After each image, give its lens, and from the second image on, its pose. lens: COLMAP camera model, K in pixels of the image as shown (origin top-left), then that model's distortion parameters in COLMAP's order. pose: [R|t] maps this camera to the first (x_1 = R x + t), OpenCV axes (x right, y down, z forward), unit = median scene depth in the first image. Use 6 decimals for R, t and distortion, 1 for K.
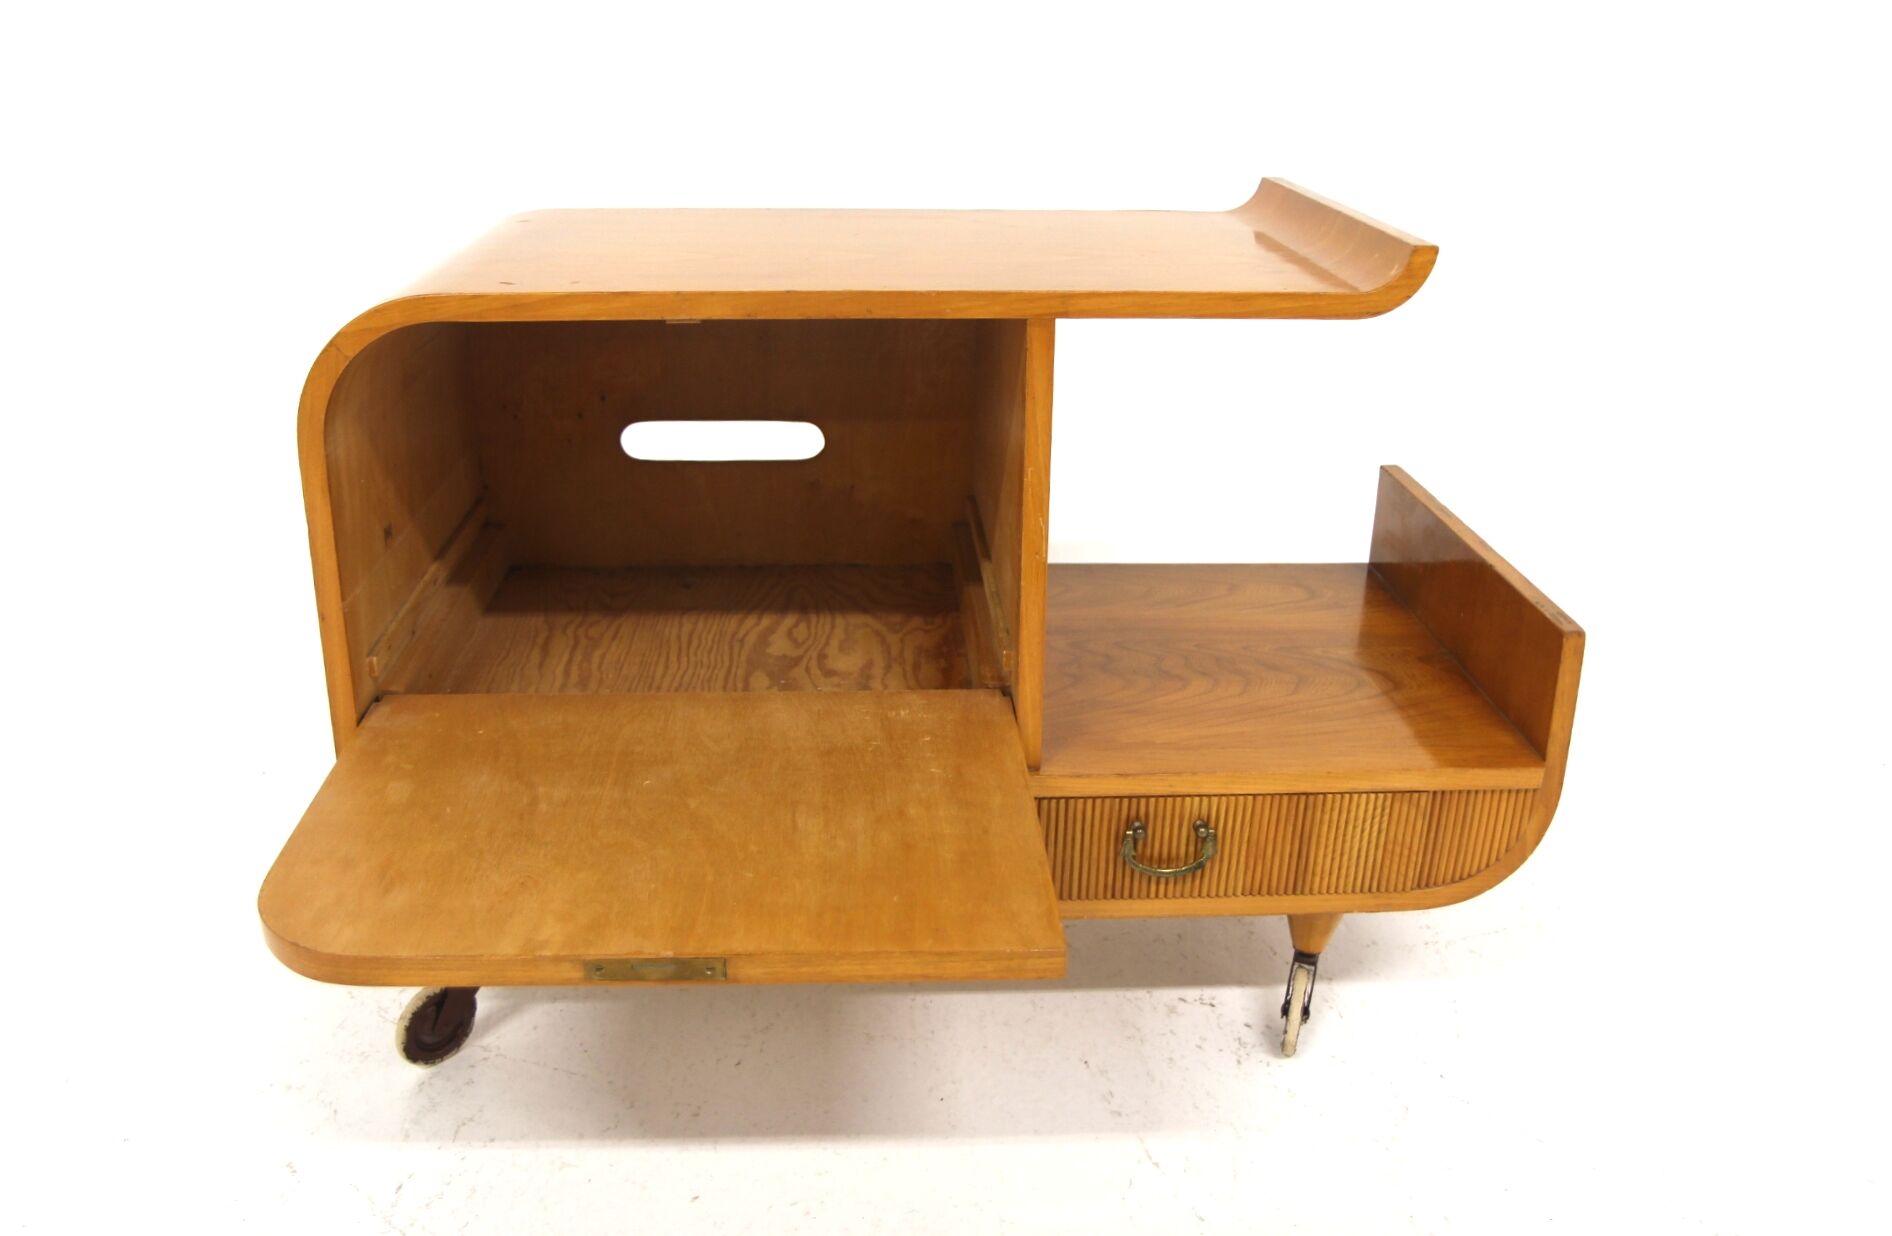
lens RADIAL K [[1528.1, 0, 946.0], [0, 1528.1, 618.0], [0, 0, 1]] dist [-0.088452, 0.000896]
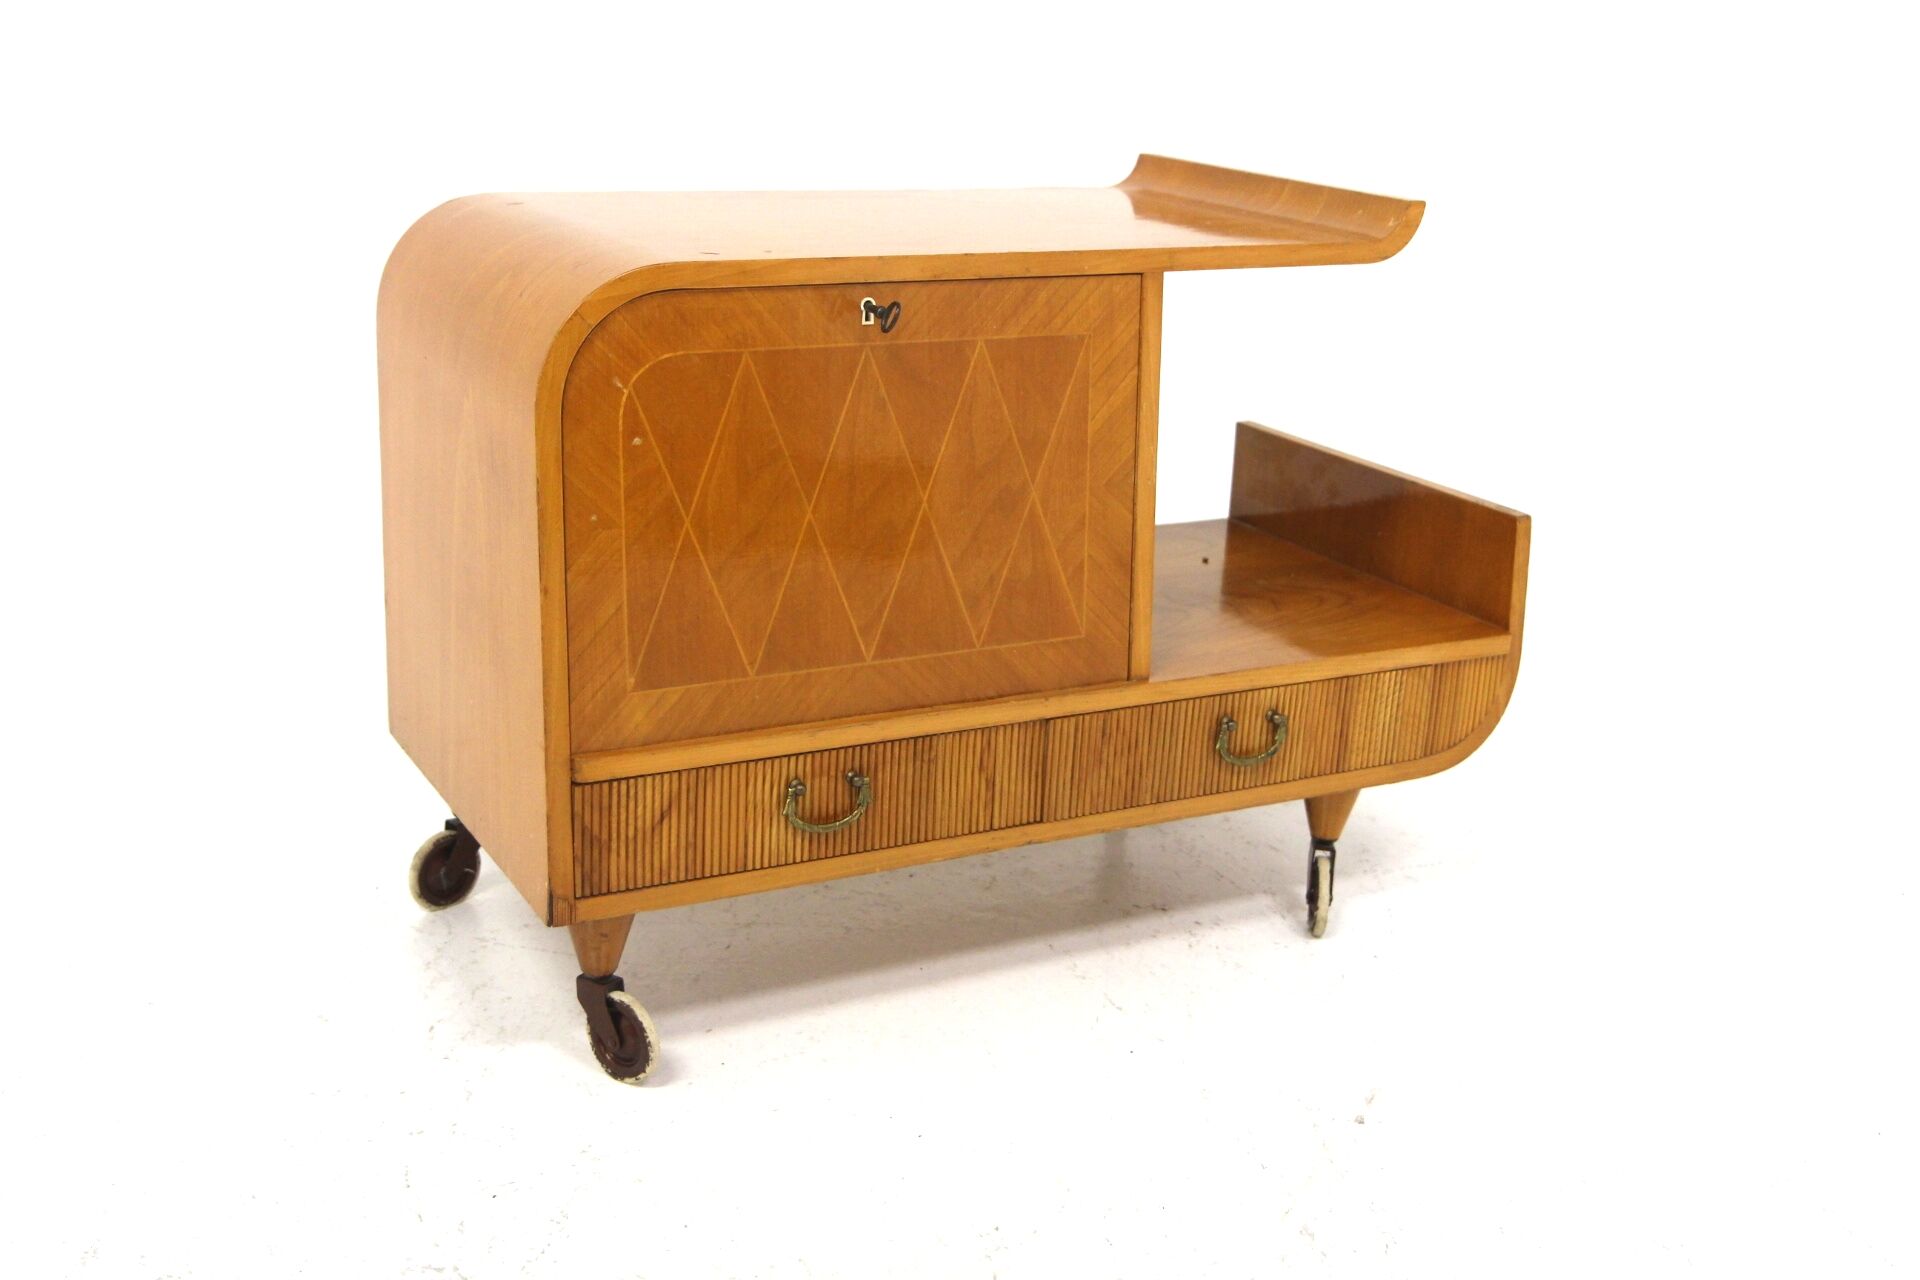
lens RADIAL K [[2170.5, 0, 960.0], [0, 2170.5, 640.0], [0, 0, 1]] dist [0.008011, 0.007827]
pose [[0.902608, -0.103398, 0.417861, -0.708089], [0.134464, 0.989873, -0.045512, 0.122796], [-0.408924, 0.097267, 0.907370, -0.373628]]
